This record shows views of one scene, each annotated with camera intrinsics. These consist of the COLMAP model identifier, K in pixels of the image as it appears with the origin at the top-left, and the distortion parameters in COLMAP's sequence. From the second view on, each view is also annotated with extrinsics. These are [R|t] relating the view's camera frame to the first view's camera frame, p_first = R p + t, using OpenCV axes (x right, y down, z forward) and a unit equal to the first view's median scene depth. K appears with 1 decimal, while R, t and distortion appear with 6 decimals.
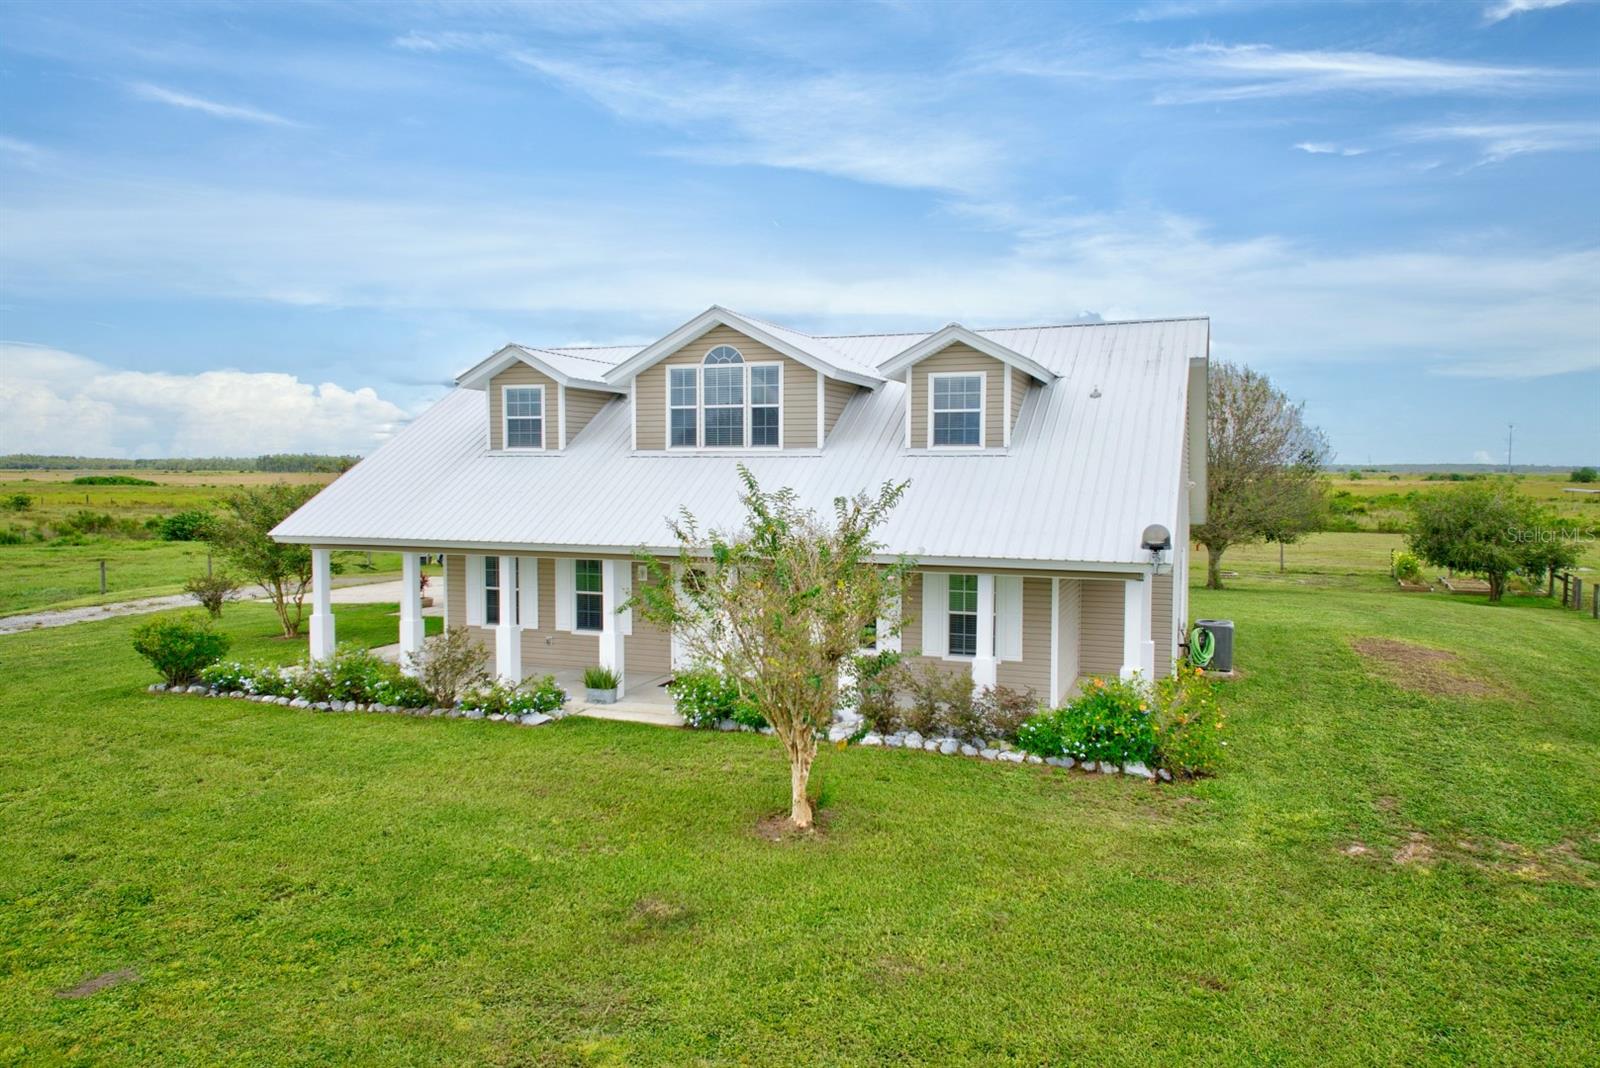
lens RADIAL K [[1064.0, 0, 800.0], [0, 1064.0, 534.0], [0, 0, 1]] dist [0.042389, 0.000376]
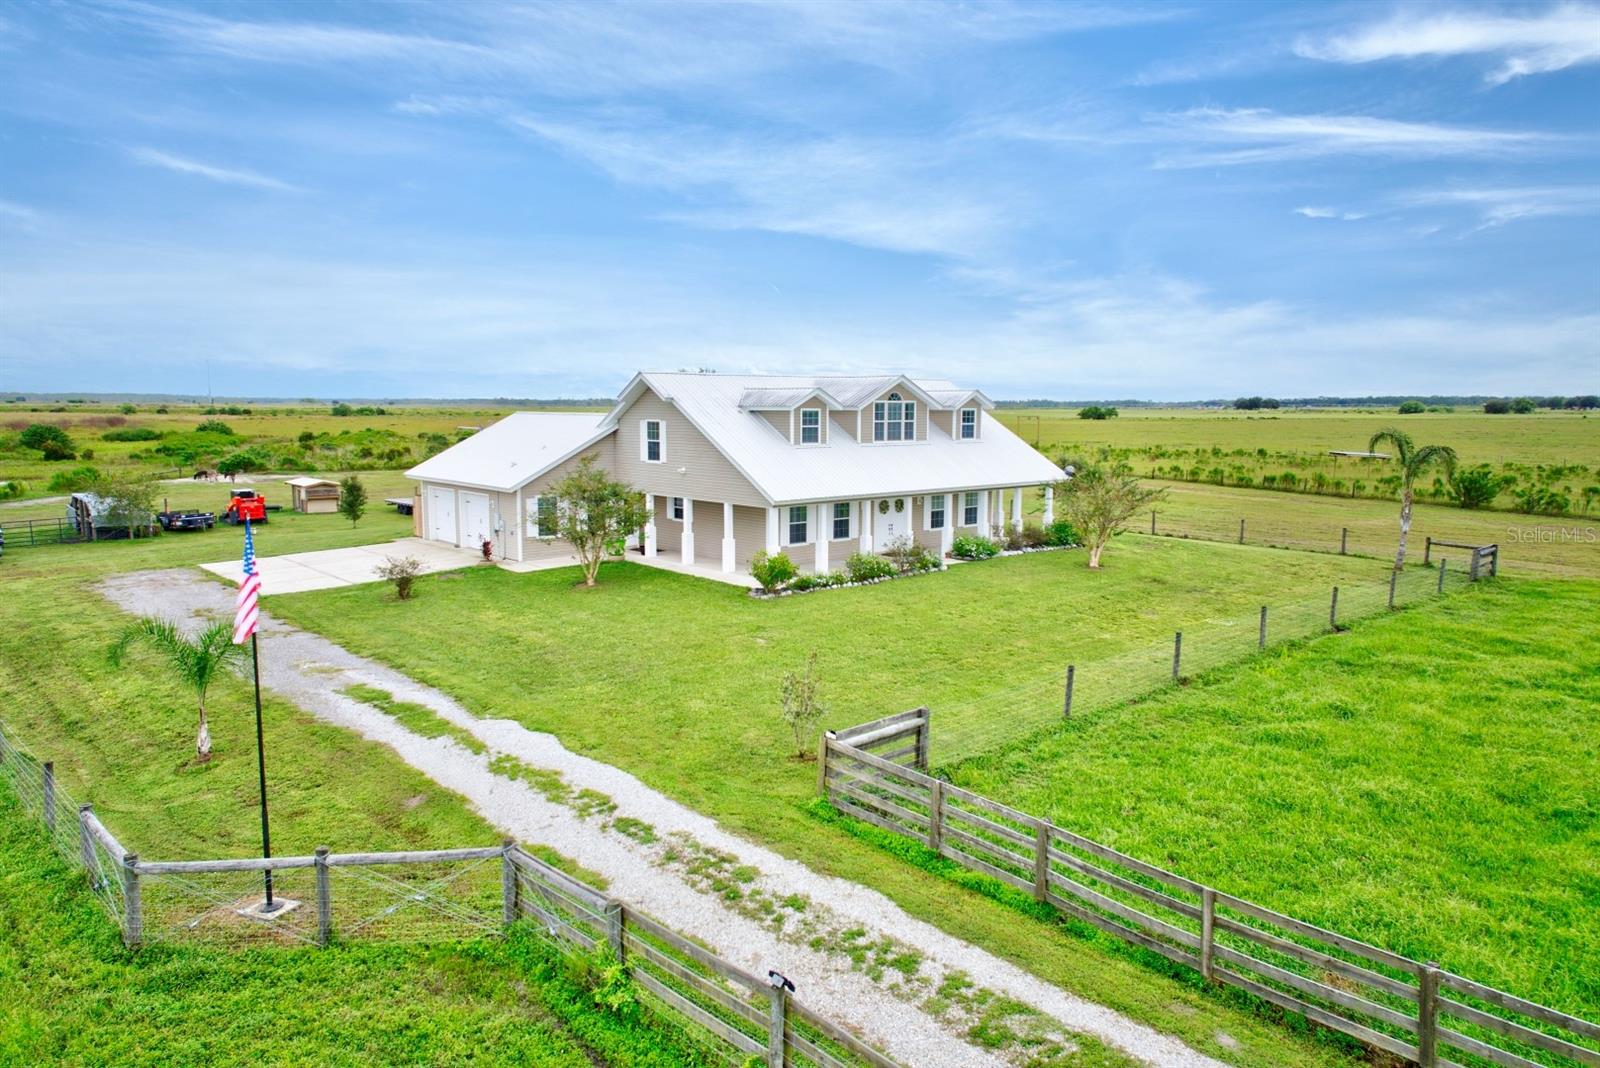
lens RADIAL K [[1064.0, 0, 800.0], [0, 1064.0, 534.0], [0, 0, 1]] dist [0.042389, 0.000376]
pose [[0.470231, -0.109924, 0.875671, -1.974288], [0.052243, 0.993940, 0.096716, -0.109400], [-0.880996, 0.000269, 0.473124, 0.171434]]
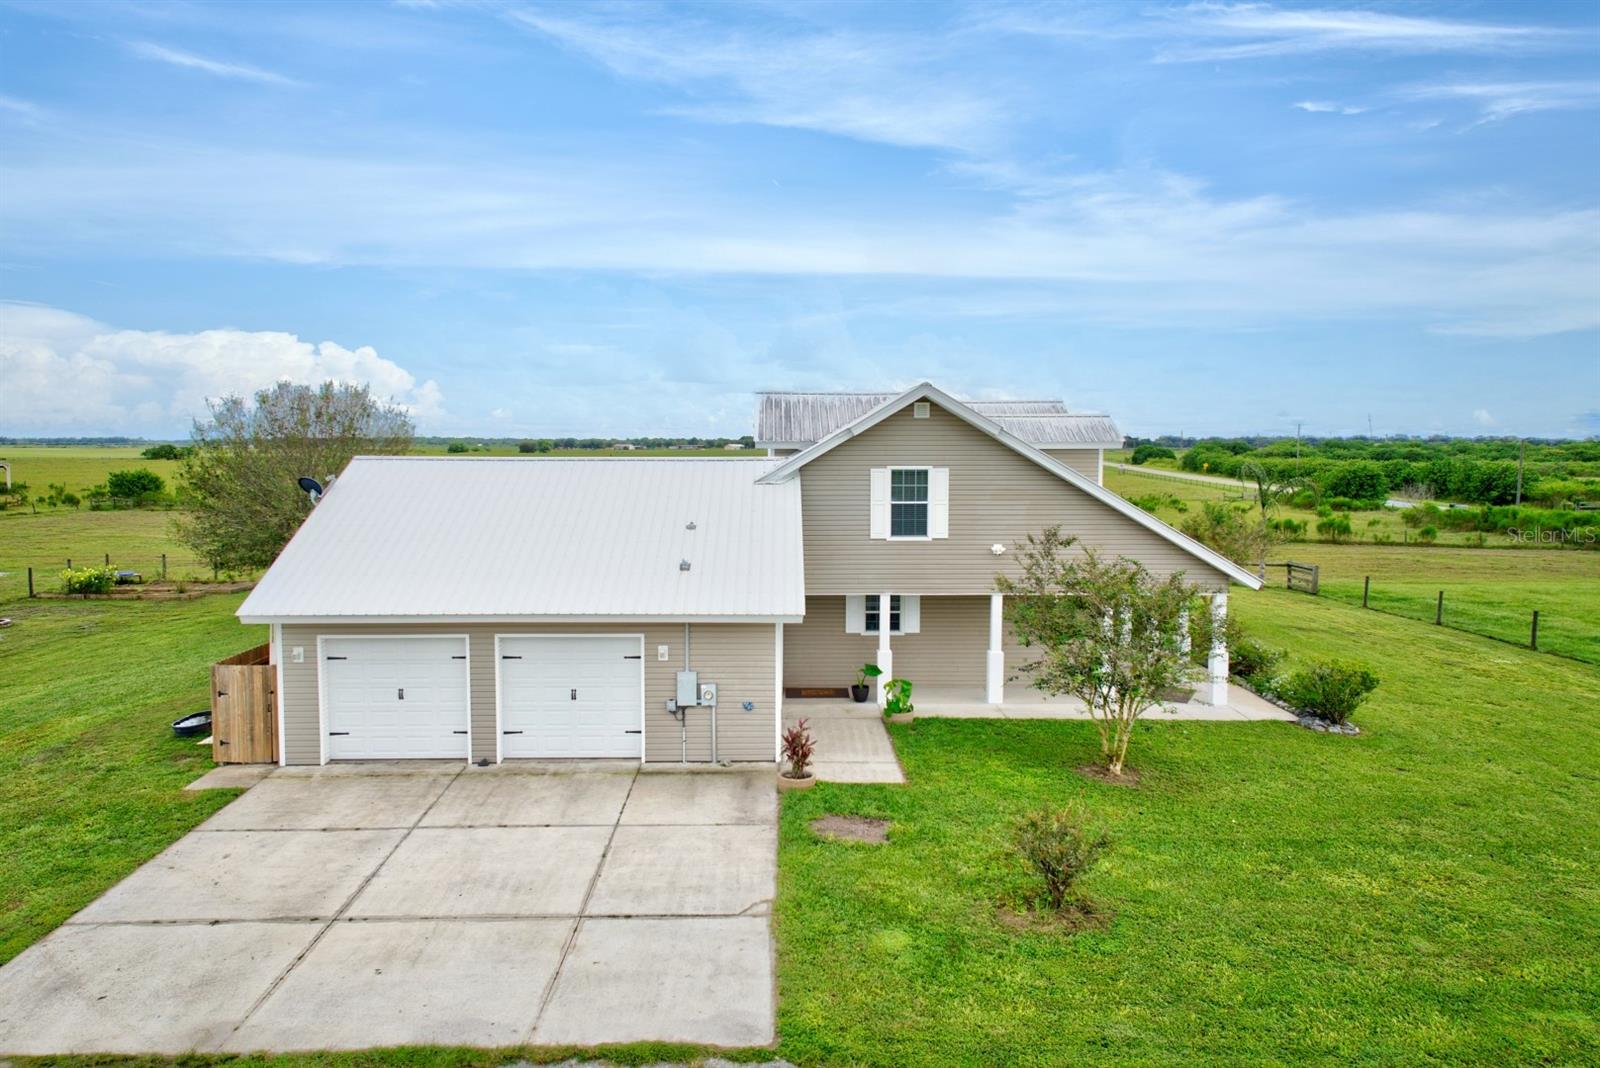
lens RADIAL K [[1064.0, 0, 800.0], [0, 1064.0, 534.0], [0, 0, 1]] dist [0.042389, 0.000376]
pose [[-0.373620, -0.081492, 0.923995, -1.366677], [0.049548, 0.992958, 0.107609, -0.200170], [-0.926258, 0.085987, -0.366951, 1.885325]]
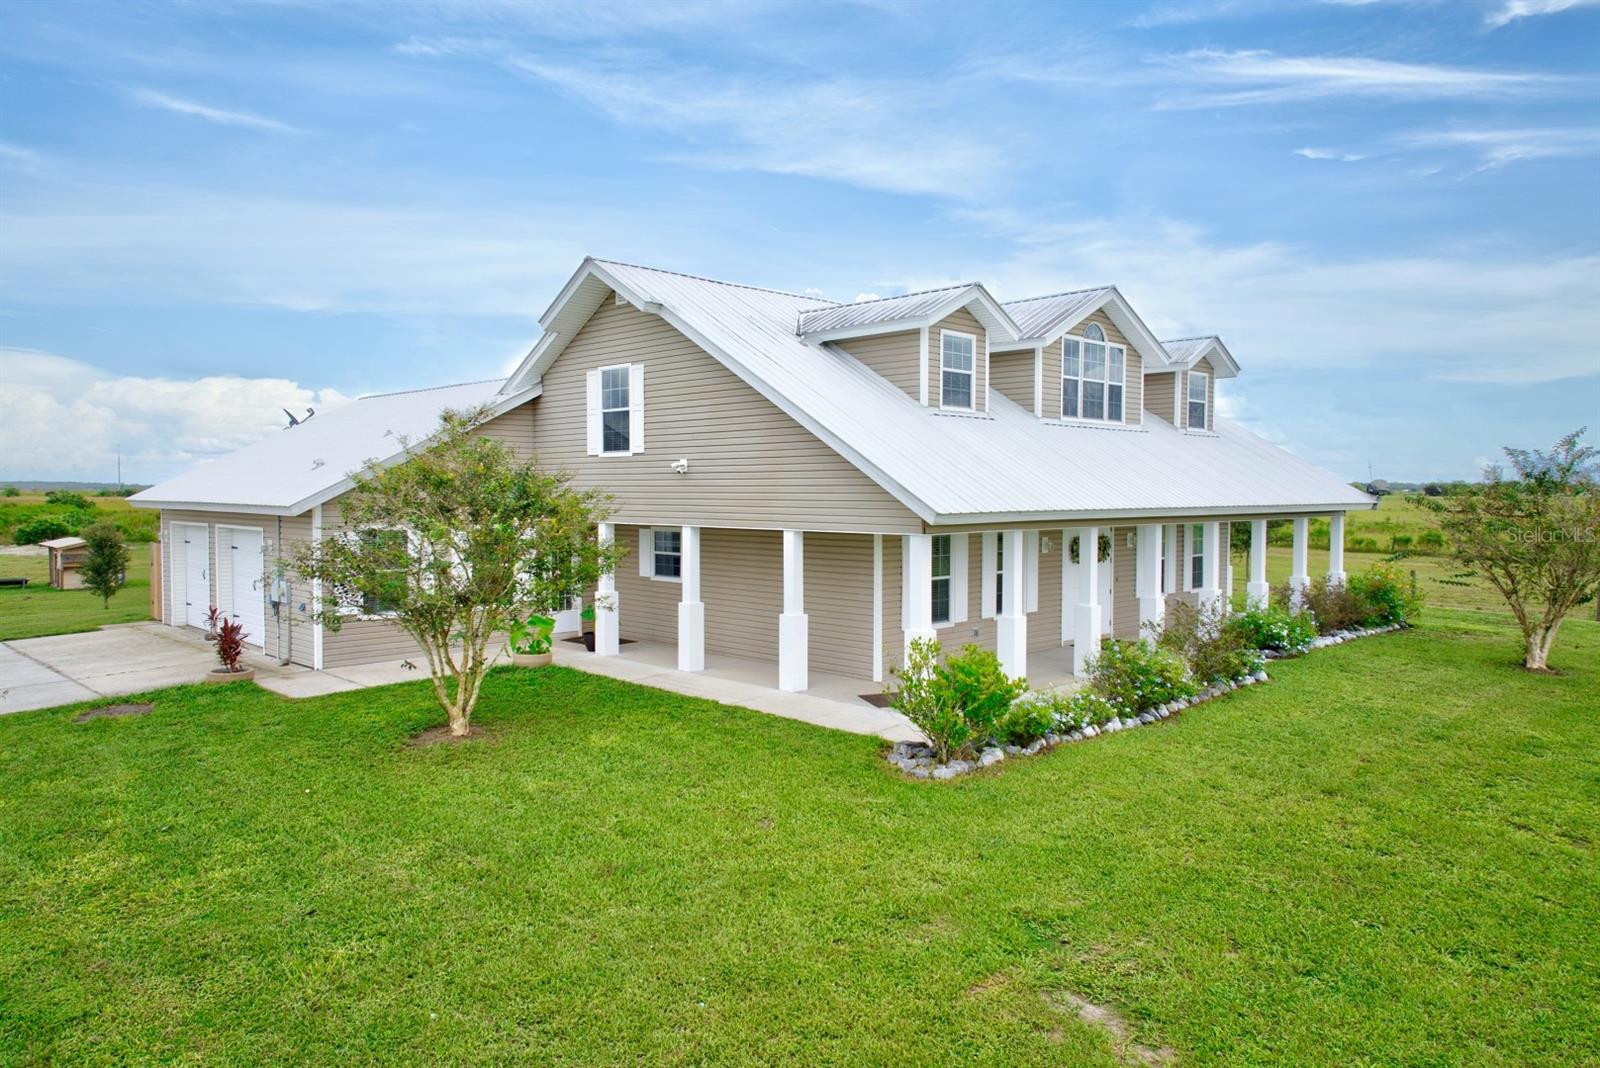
lens RADIAL K [[1064.0, 0, 800.0], [0, 1064.0, 534.0], [0, 0, 1]] dist [0.042389, 0.000376]
pose [[0.418062, -0.039811, 0.907546, -1.140153], [0.054695, 0.998330, 0.018598, -0.003269], [-0.906770, 0.041864, 0.419541, 0.809742]]
